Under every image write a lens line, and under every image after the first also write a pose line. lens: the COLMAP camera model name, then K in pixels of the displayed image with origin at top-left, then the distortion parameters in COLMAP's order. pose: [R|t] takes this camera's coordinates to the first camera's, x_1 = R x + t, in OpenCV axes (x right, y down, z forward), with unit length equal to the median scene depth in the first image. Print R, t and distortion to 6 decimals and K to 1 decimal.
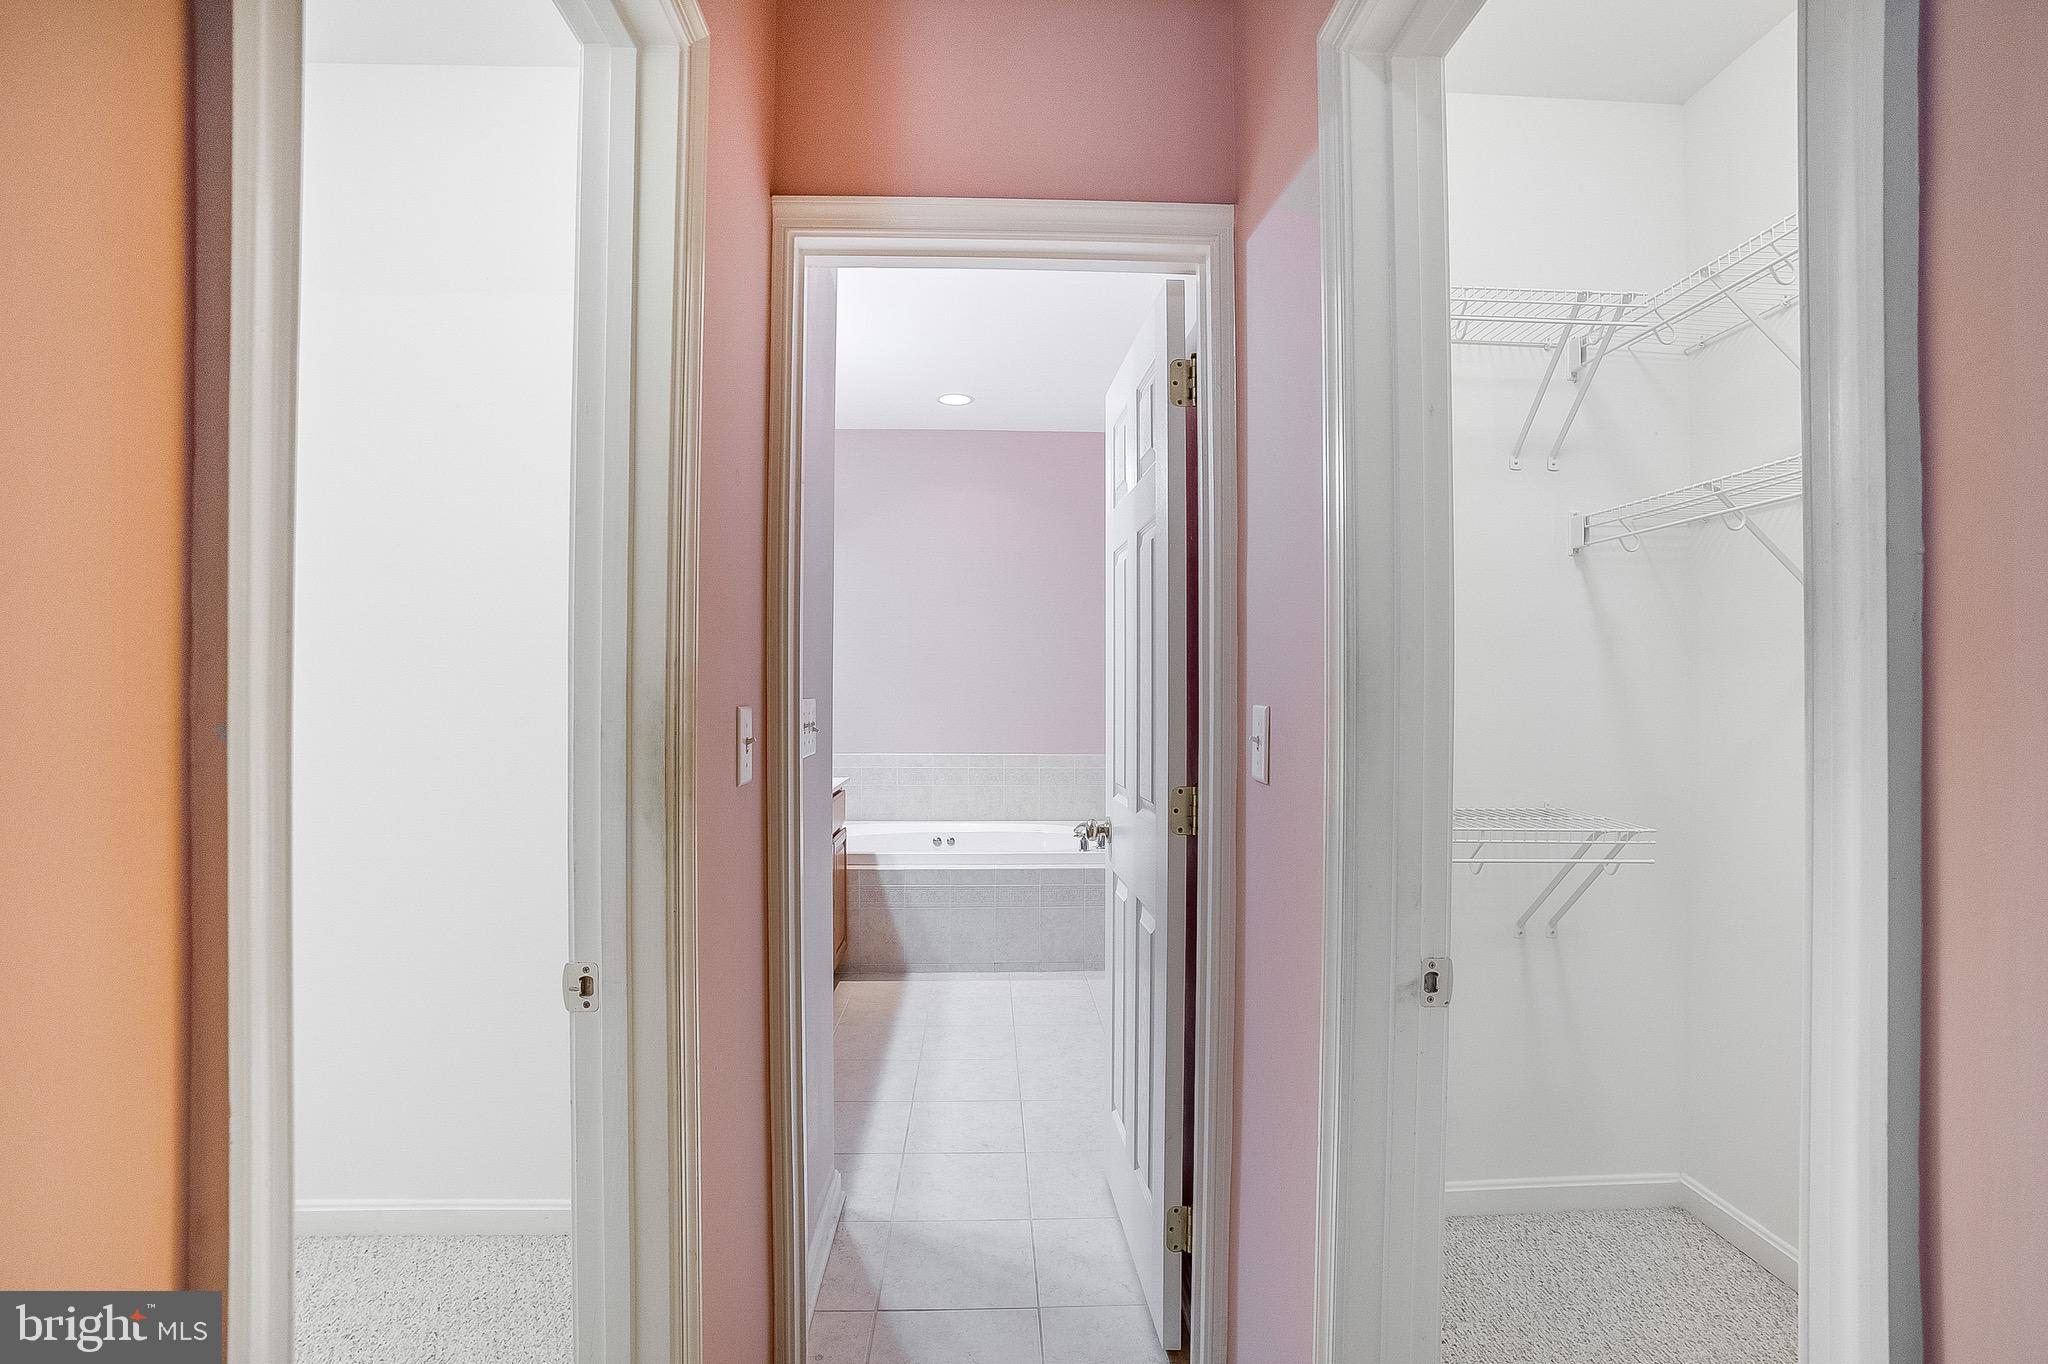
lens RADIAL K [[952.3, 0, 1024.0], [0, 952.3, 682.0], [0, 0, 1]] dist [-0.001652, -0.000146]
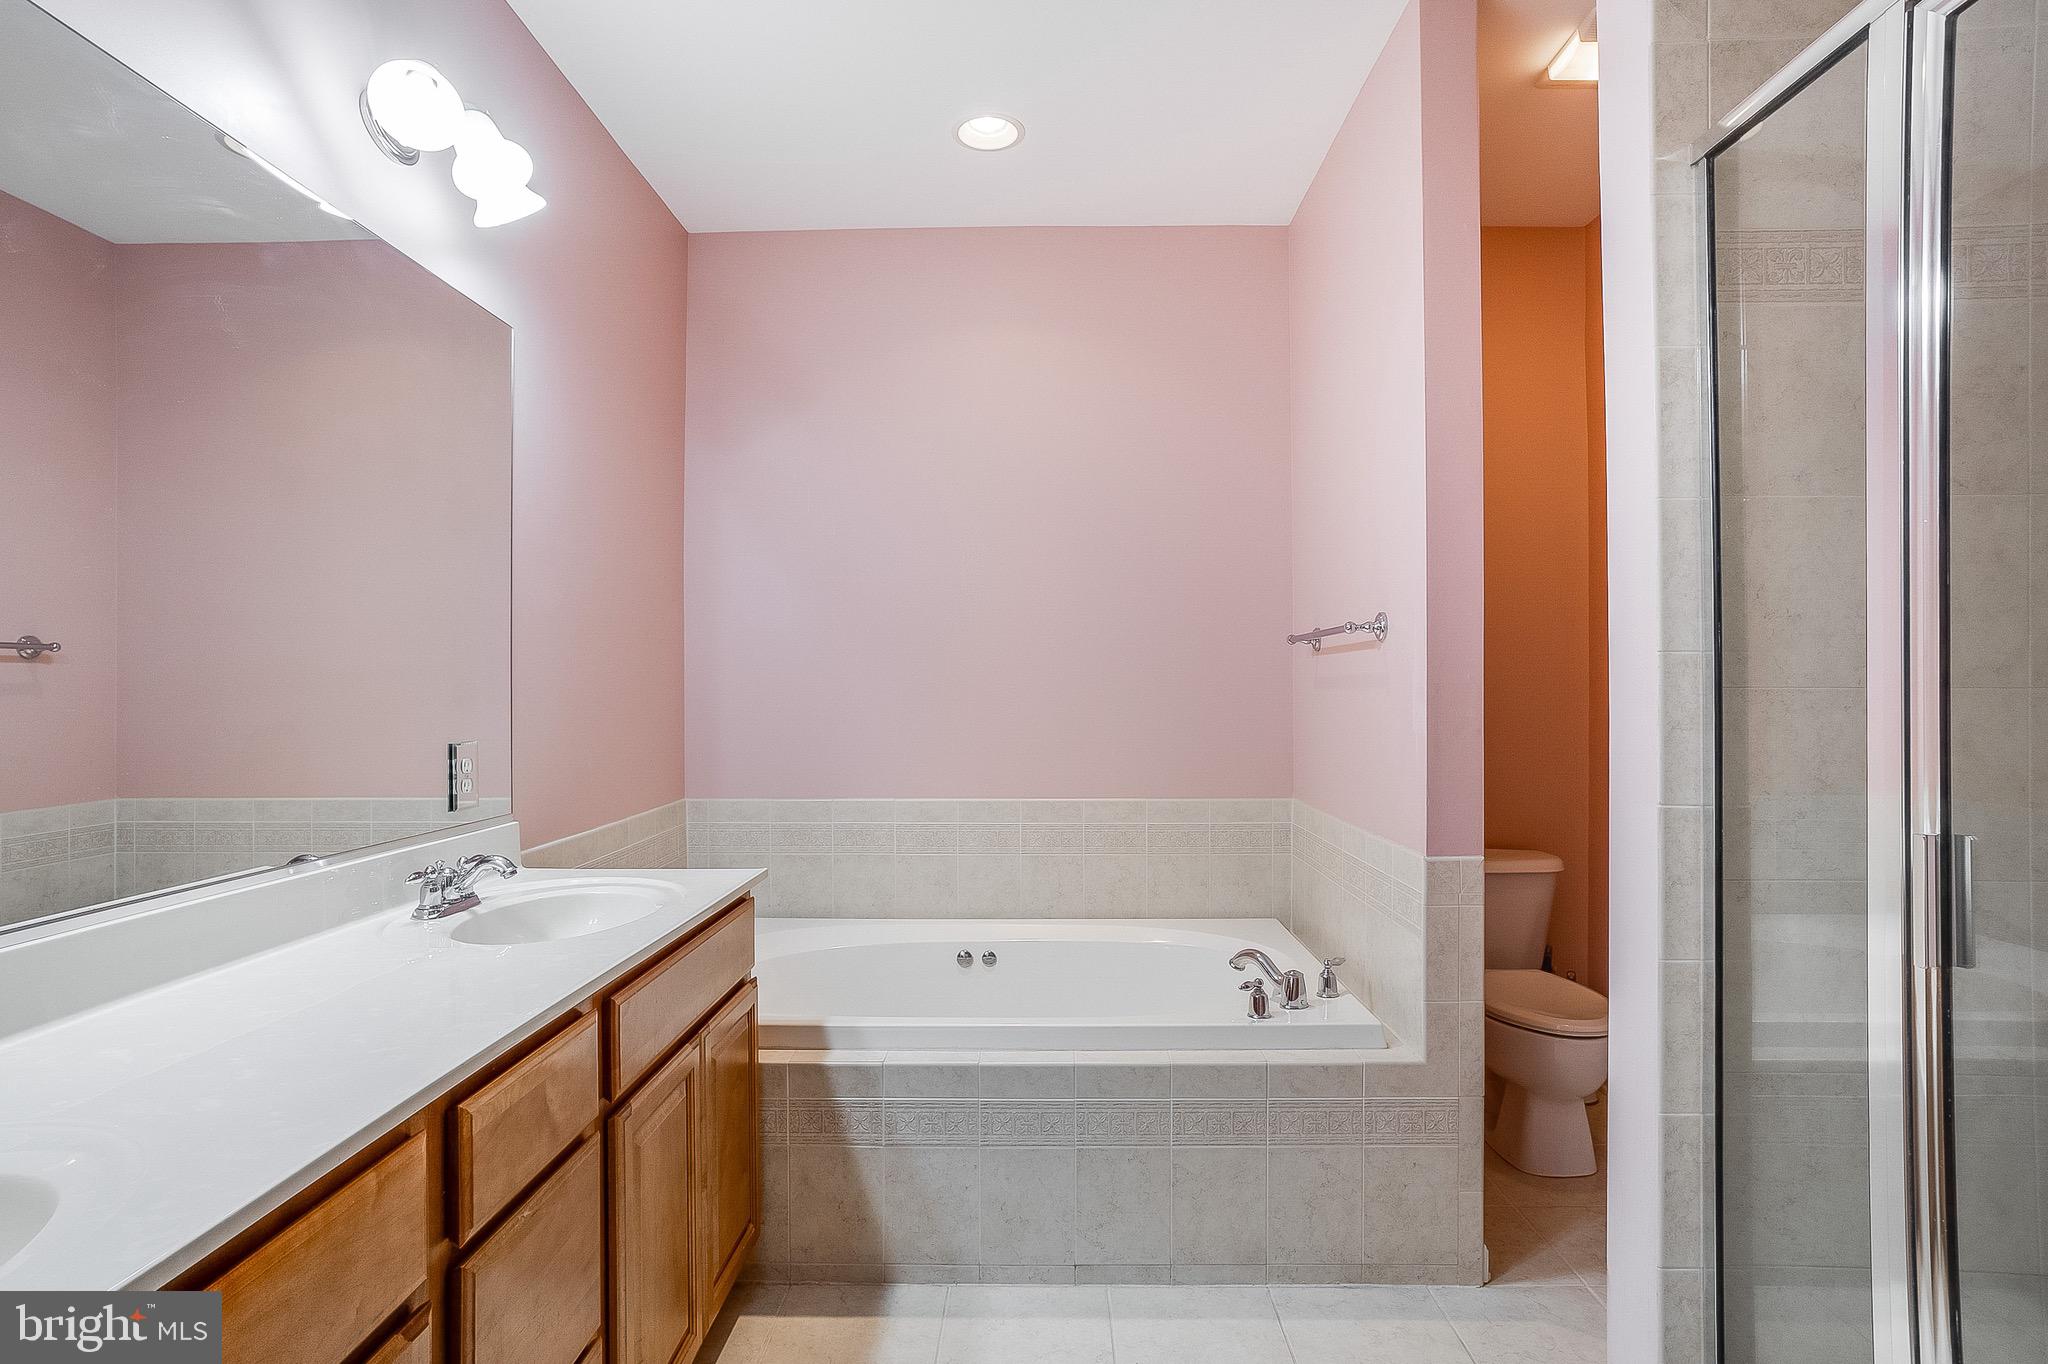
lens RADIAL K [[952.3, 0, 1024.0], [0, 952.3, 682.0], [0, 0, 1]] dist [-0.001652, -0.000146]
pose [[0.998036, -0.006529, -0.062308, -0.025094], [0.006669, 0.999976, 0.002039, 0.007054], [0.062293, -0.002450, 0.998055, 0.533312]]
